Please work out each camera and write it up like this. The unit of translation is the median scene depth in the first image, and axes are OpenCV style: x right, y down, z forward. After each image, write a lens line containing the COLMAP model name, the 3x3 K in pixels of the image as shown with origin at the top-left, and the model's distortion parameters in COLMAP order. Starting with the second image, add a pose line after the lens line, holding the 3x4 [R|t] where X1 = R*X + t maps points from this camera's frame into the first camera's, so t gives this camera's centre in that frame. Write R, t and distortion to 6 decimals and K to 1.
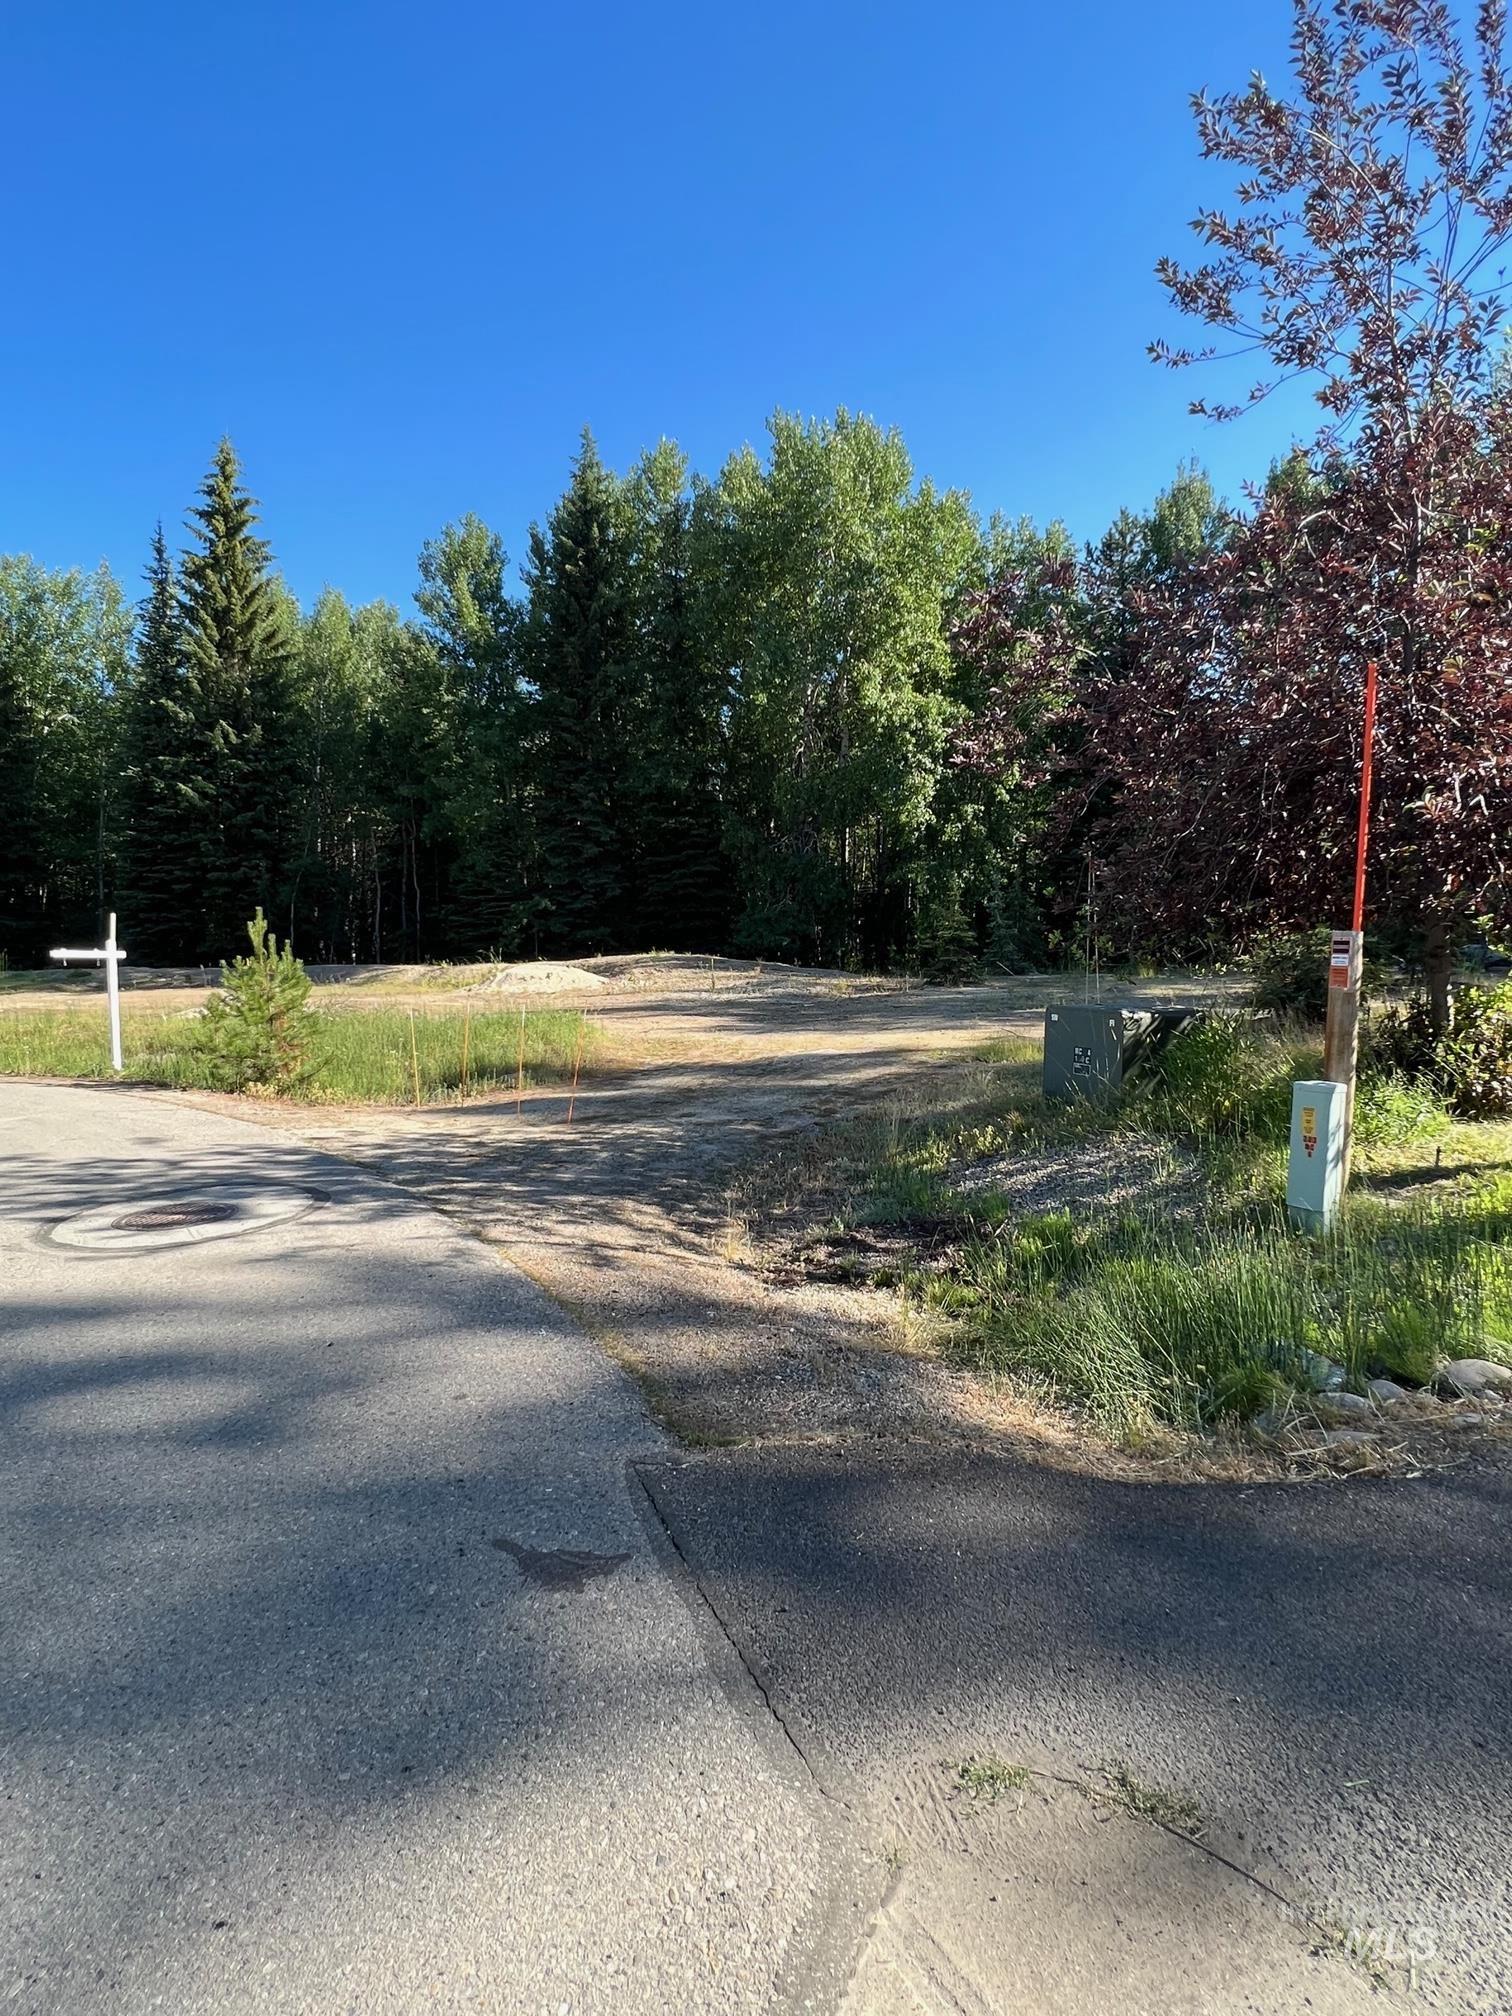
lens RADIAL K [[1011.0, 0, 748.5], [0, 1011.0, 1018.0], [0, 0, 1]] dist [0.004159, 0.003363]
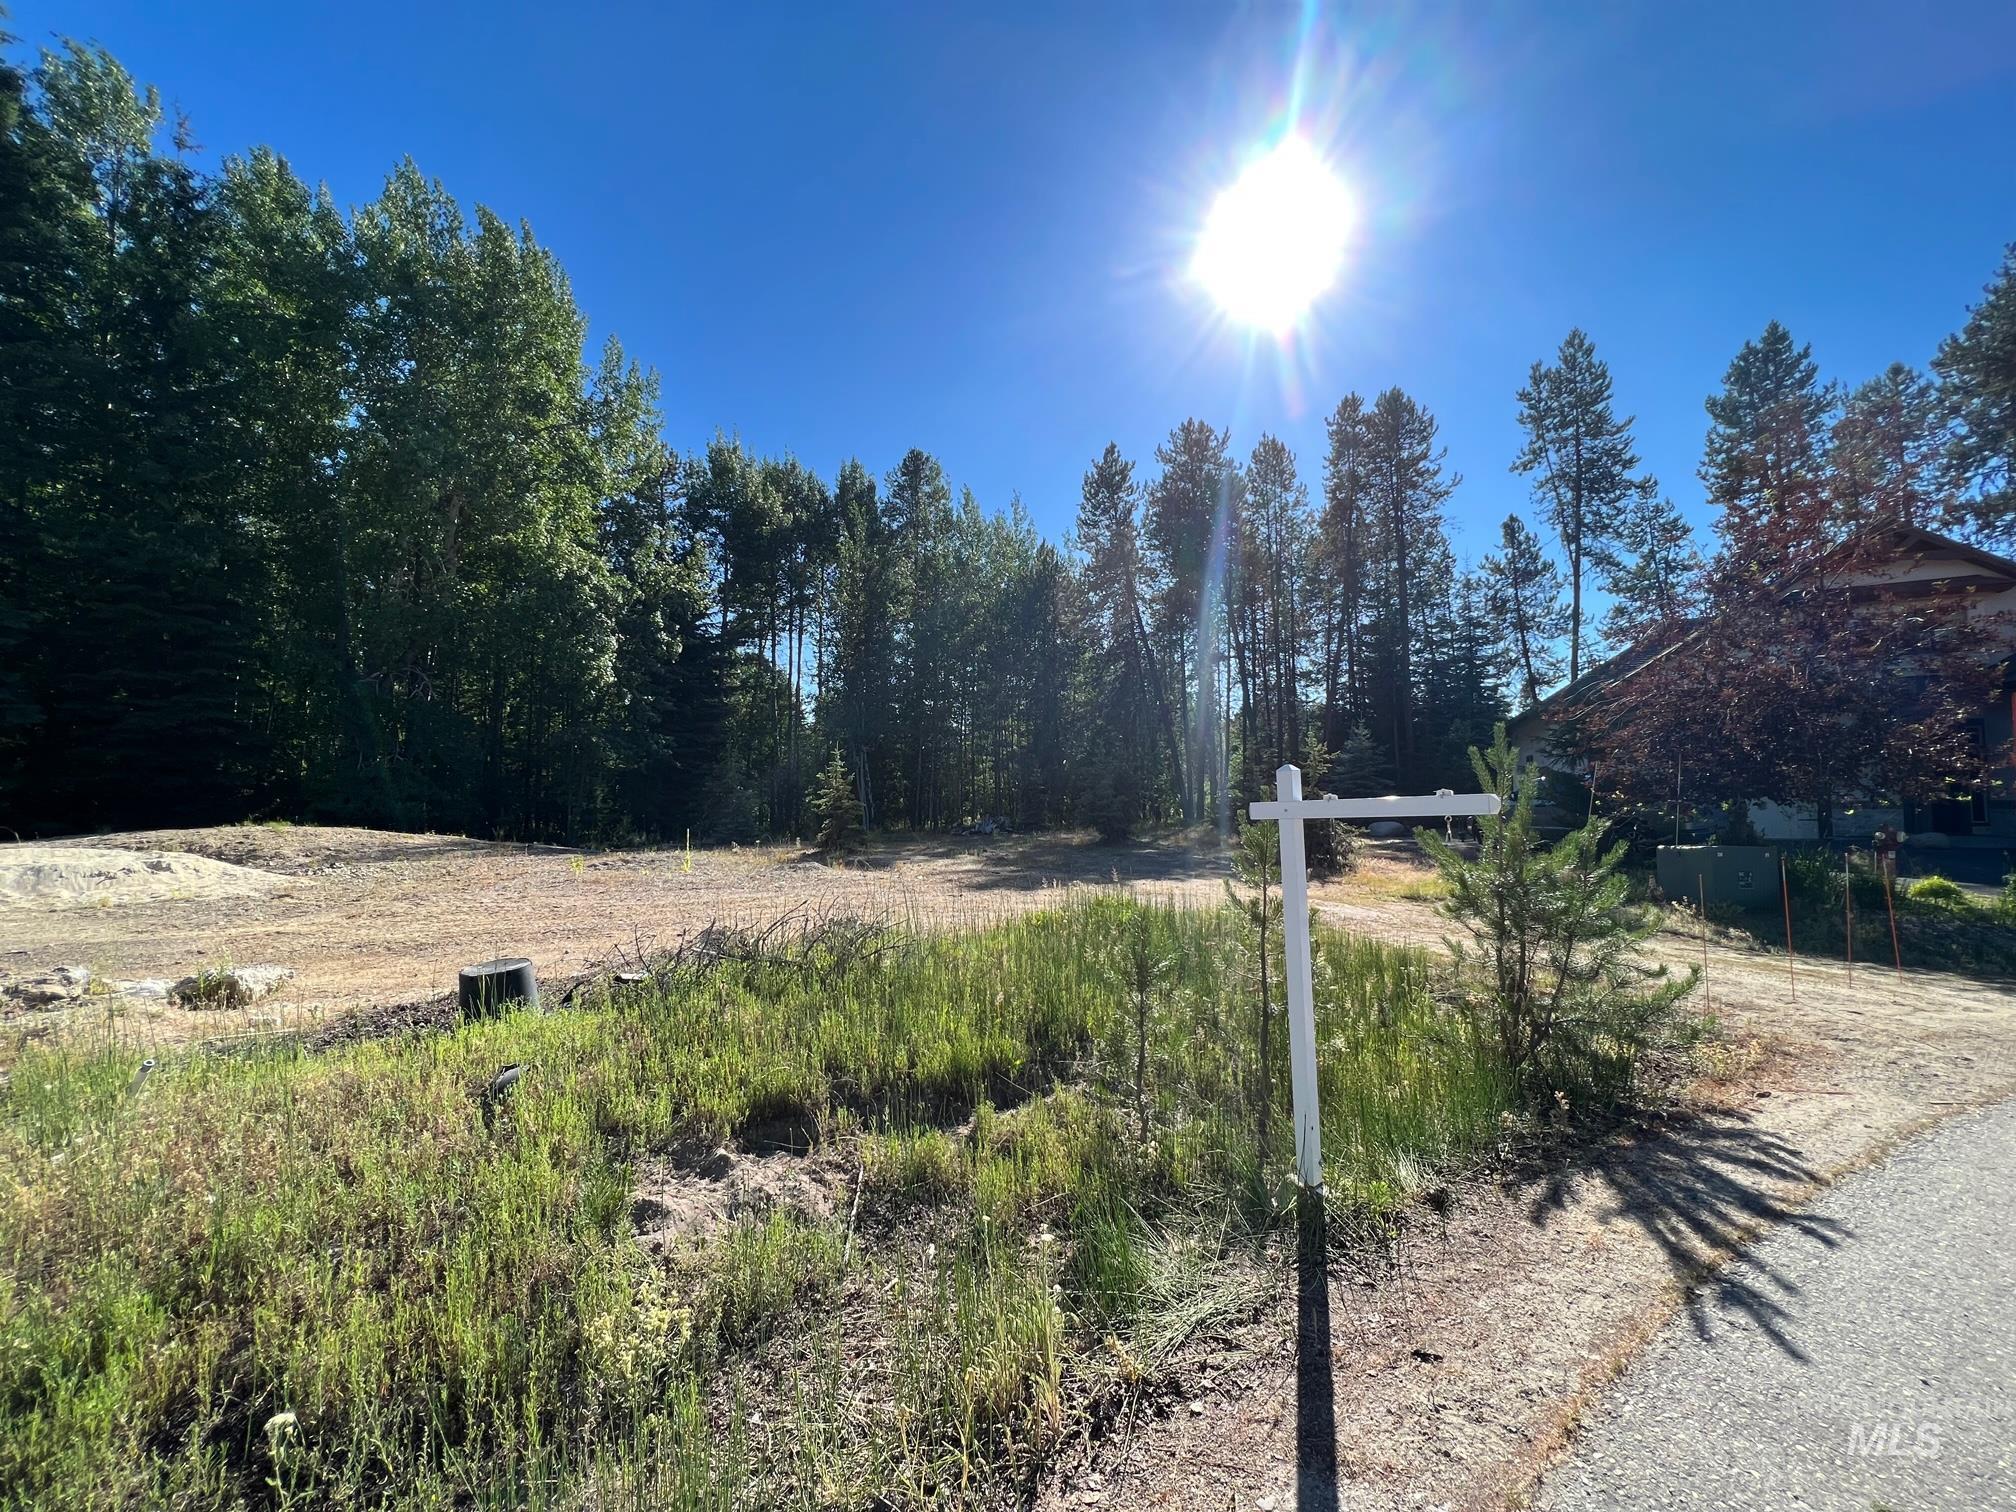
lens RADIAL K [[827.1, 0, 998.6], [0, 827.1, 749.2], [0, 0, 1]] dist [-0.014969, -0.000147]
pose [[0.408482, 0.074506, 0.909721, -0.376581], [0.068626, 0.991335, -0.112004, -0.022413], [-0.910183, 0.108182, 0.399830, 0.374204]]
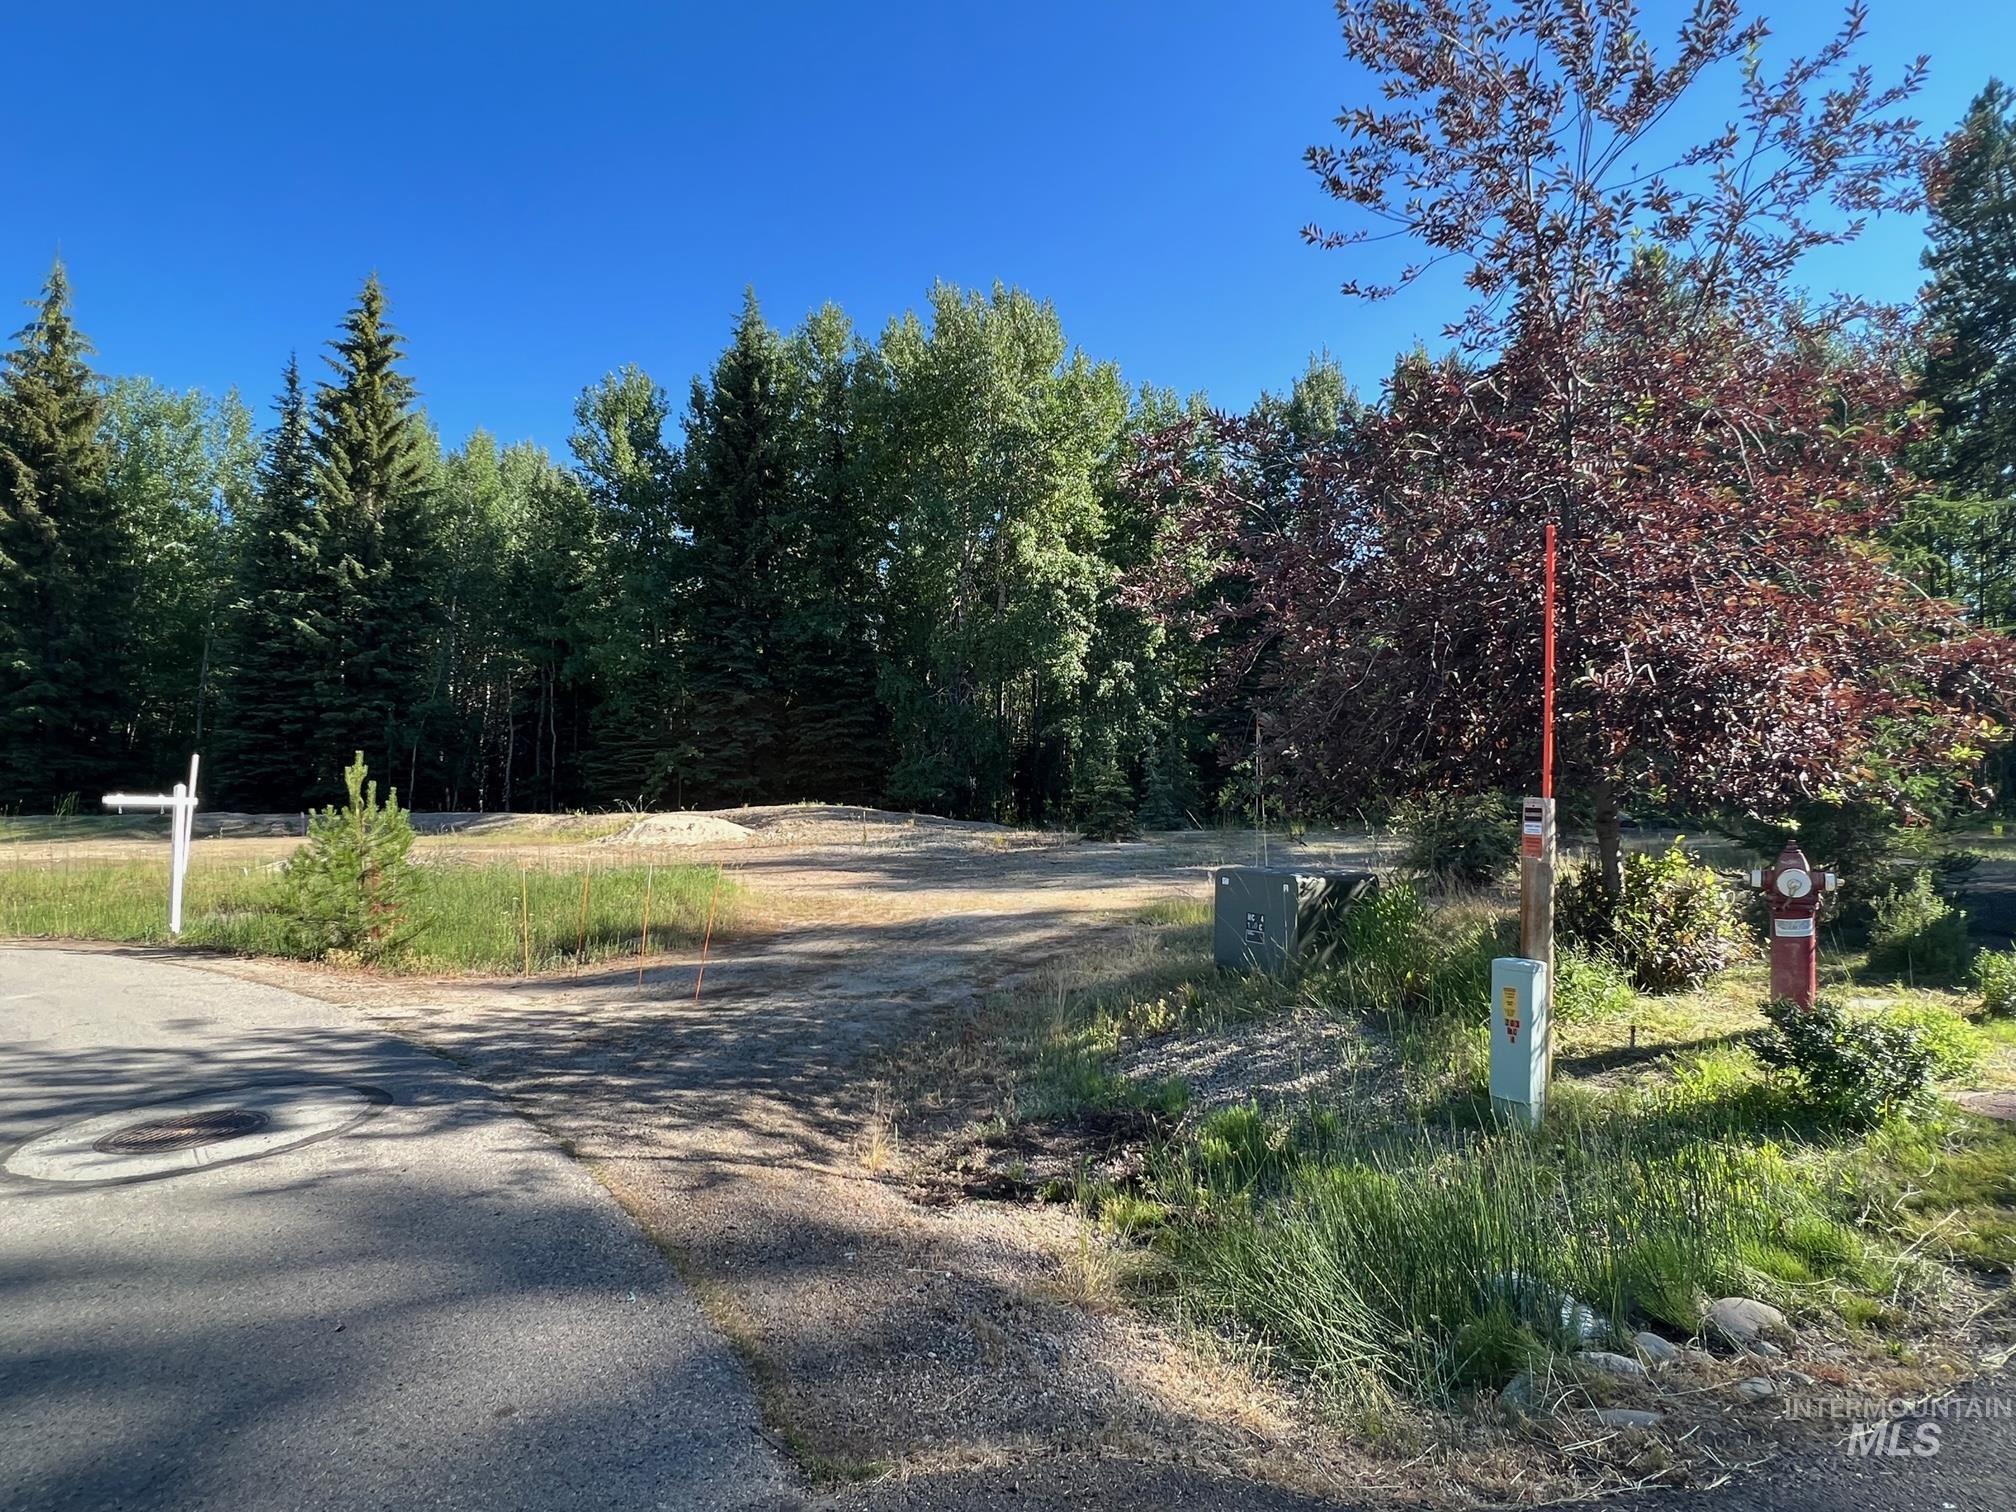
lens RADIAL K [[1011.0, 0, 1002.4], [0, 1011.0, 768.4], [0, 0, 1]] dist [0.004159, 0.003363]
pose [[0.995044, 0.014808, 0.098323, -0.000033], [-0.004961, 0.995010, -0.099651, -0.002594], [-0.099308, 0.098669, 0.990153, 0.018215]]
